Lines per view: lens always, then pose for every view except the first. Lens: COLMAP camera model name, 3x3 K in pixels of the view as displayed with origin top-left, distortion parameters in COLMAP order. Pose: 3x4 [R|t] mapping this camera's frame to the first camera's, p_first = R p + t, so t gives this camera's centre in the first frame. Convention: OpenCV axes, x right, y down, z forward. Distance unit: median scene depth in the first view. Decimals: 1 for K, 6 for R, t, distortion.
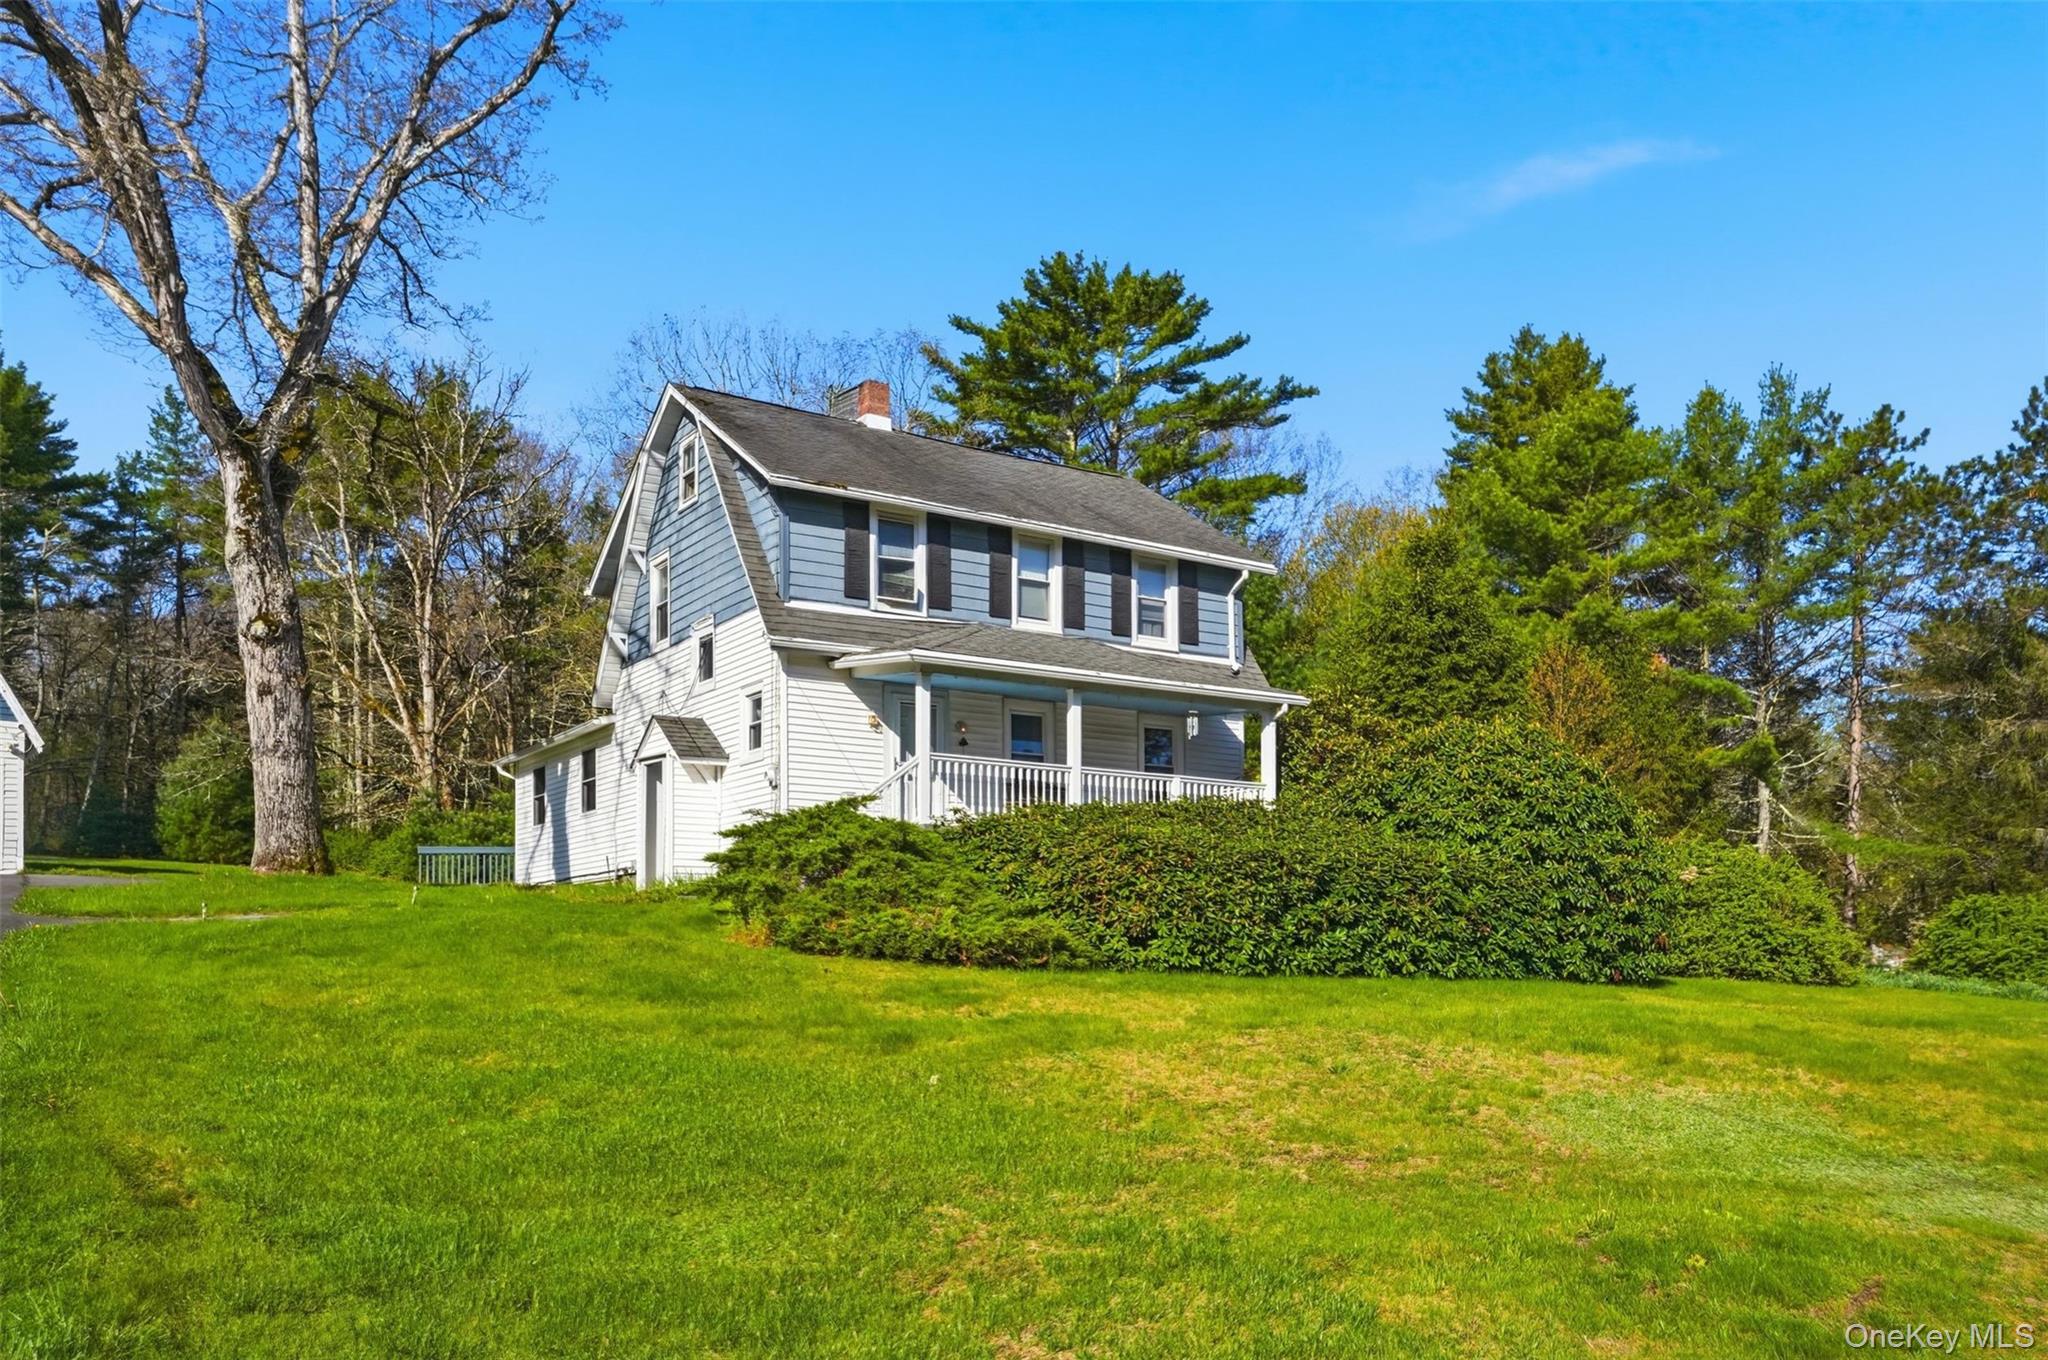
lens RADIAL K [[1614.7, 0, 1060.3], [0, 1614.7, 961.3], [0, 0, 1]] dist [-0.013937, 0.019838]
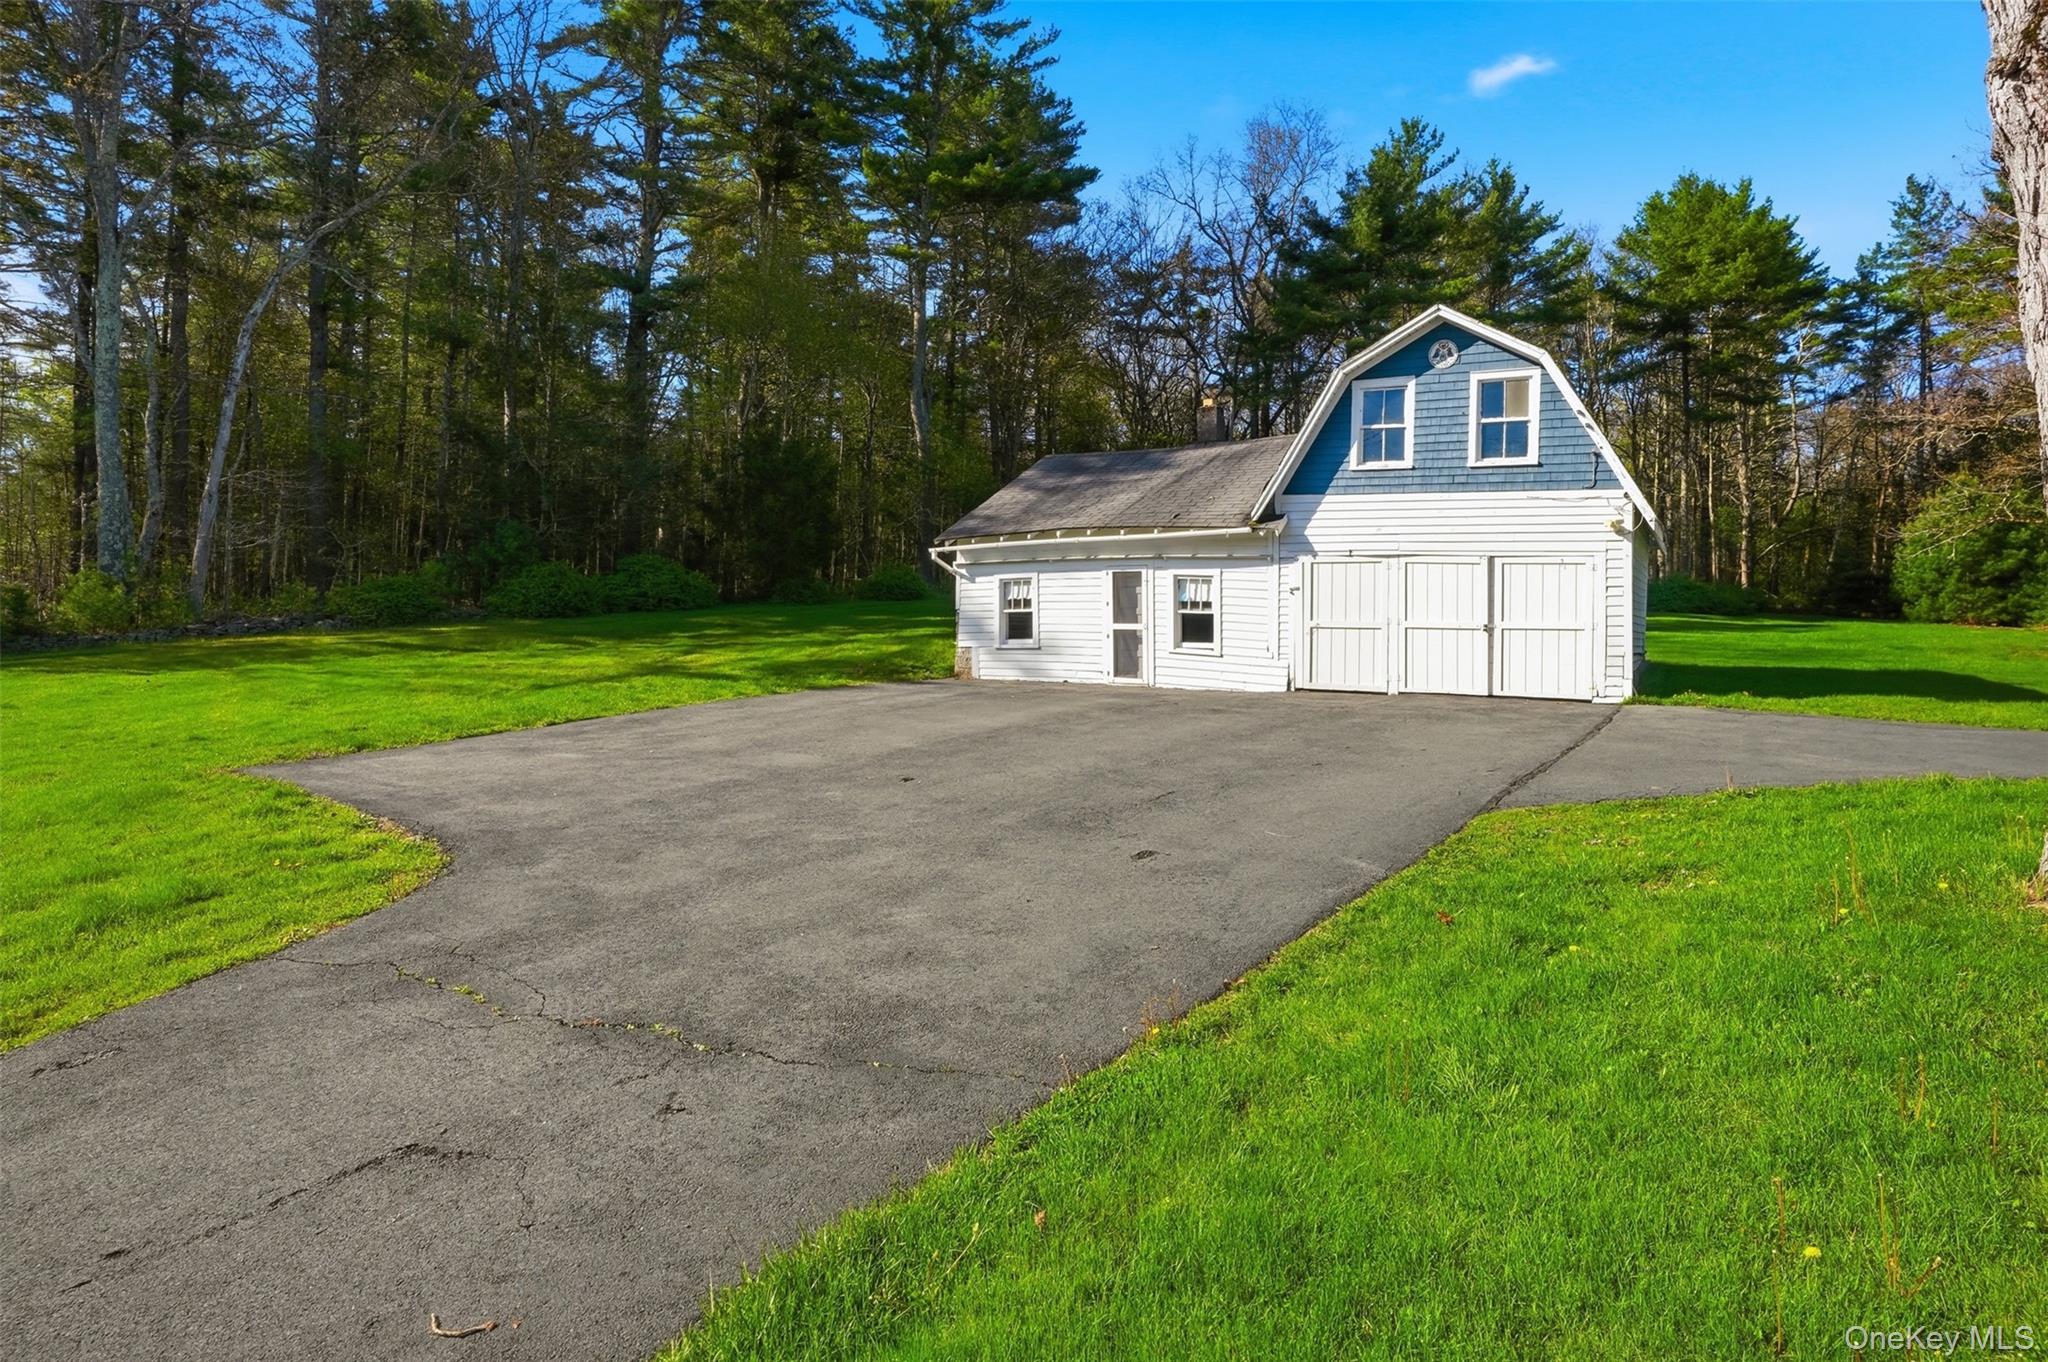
lens RADIAL K [[1063.4, 0, 985.7], [0, 1063.4, 614.5], [0, 0, 1]] dist [-0.056048, 0.019621]
pose [[0.318753, -0.018354, -0.947660, -0.348971], [-0.028731, 0.999166, -0.029015, -0.082824], [0.947402, 0.036476, 0.317960, 0.679257]]
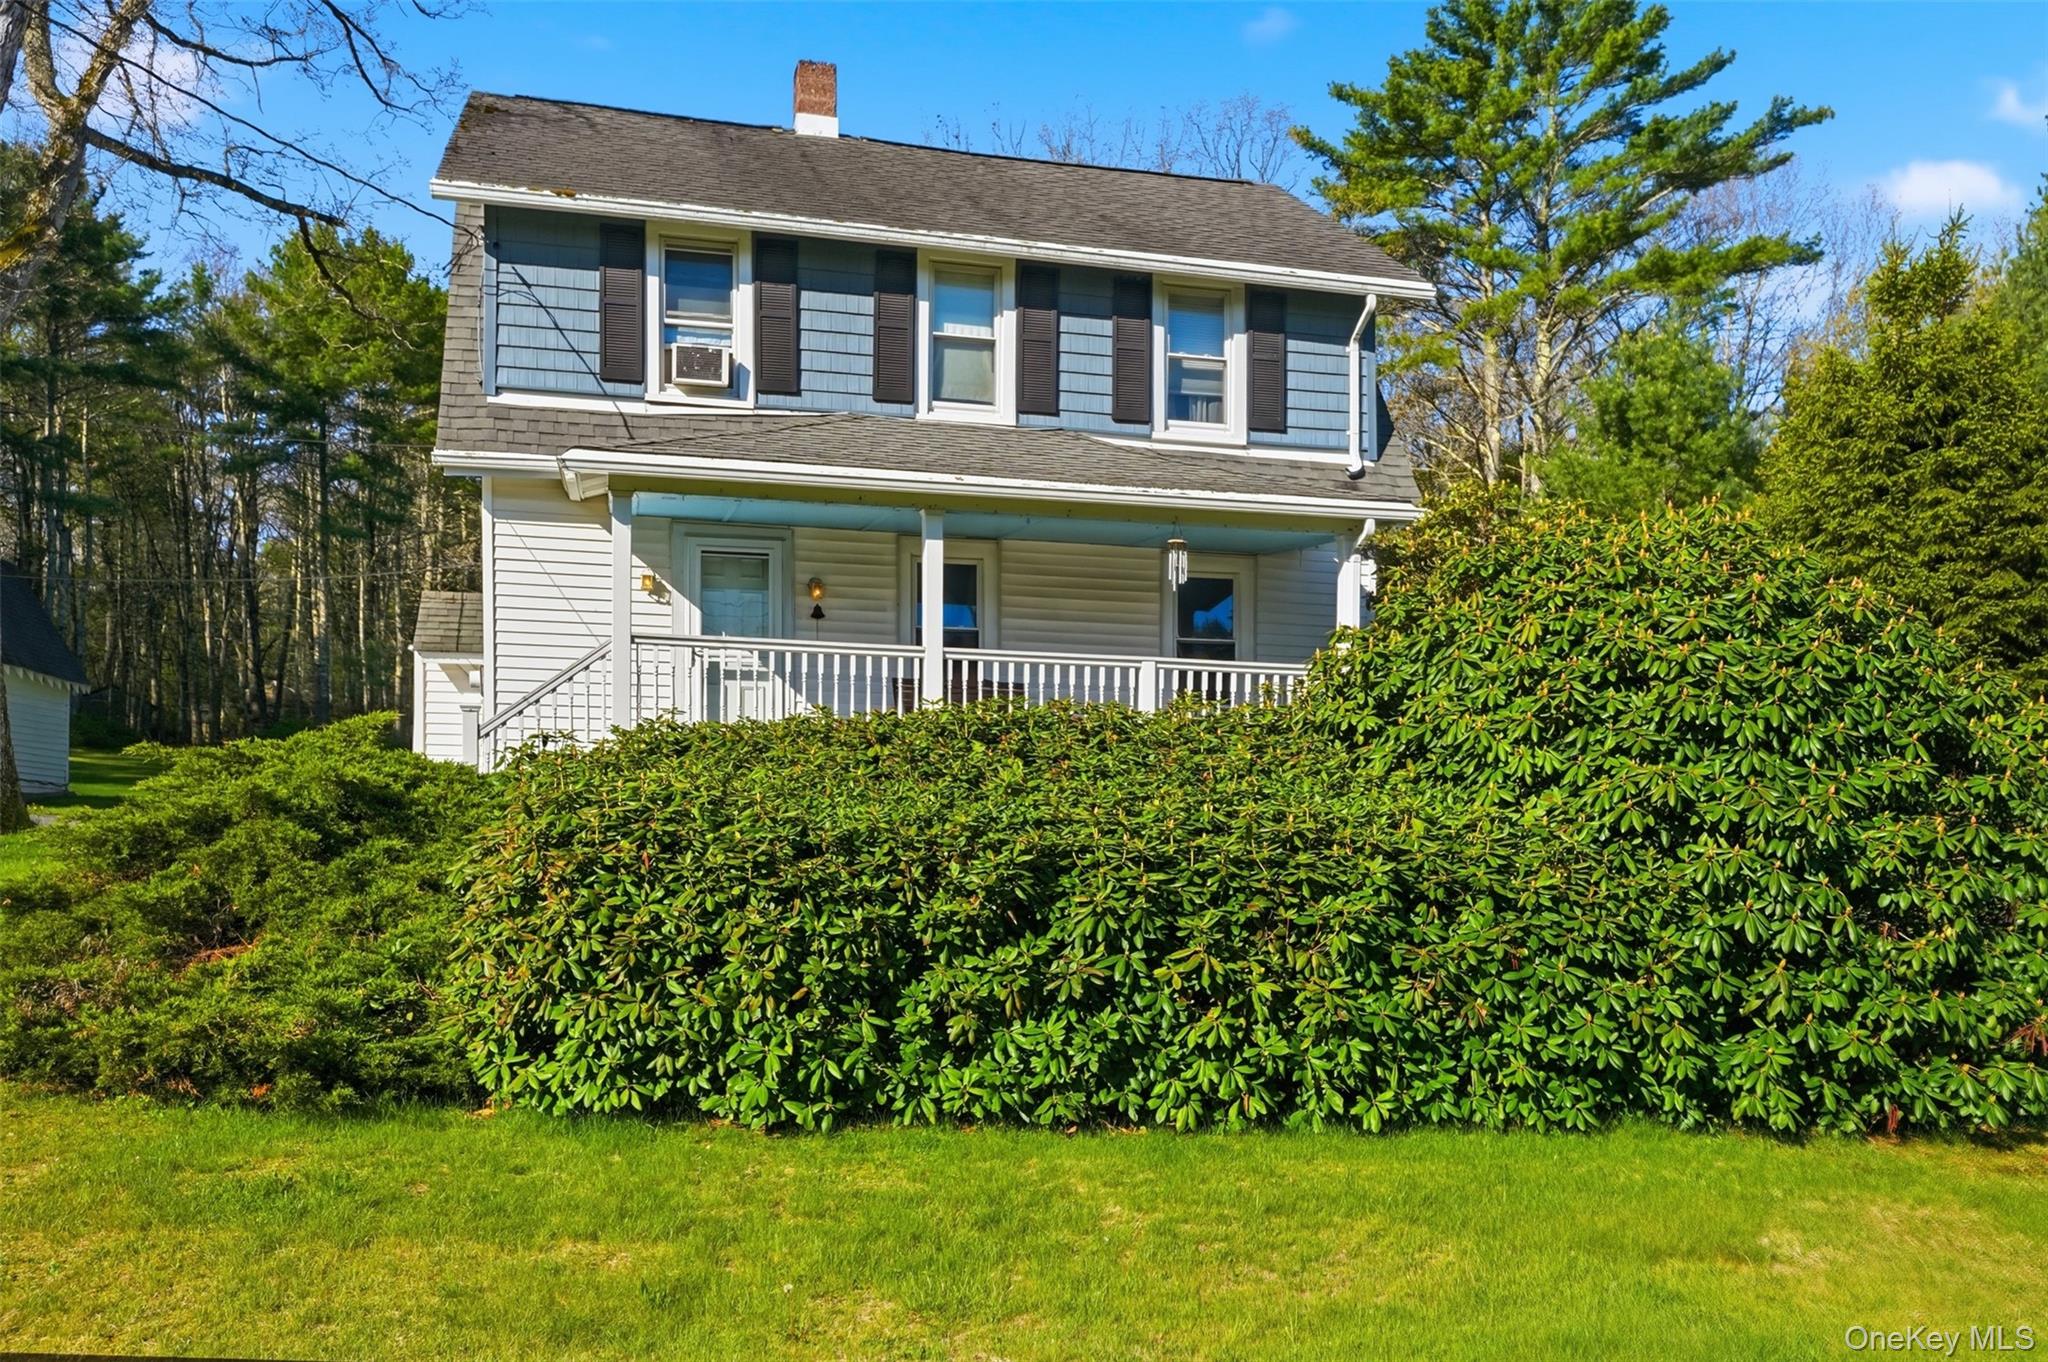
lens RADIAL K [[1699.0, 0, 1038.2], [0, 1699.0, 888.6], [0, 0, 1]] dist [0.003750, 0.010020]
pose [[0.942199, 0.014580, -0.334736, 0.215282], [-0.009397, 0.999810, 0.017096, -0.040871], [0.334922, -0.012963, 0.942157, 0.395676]]
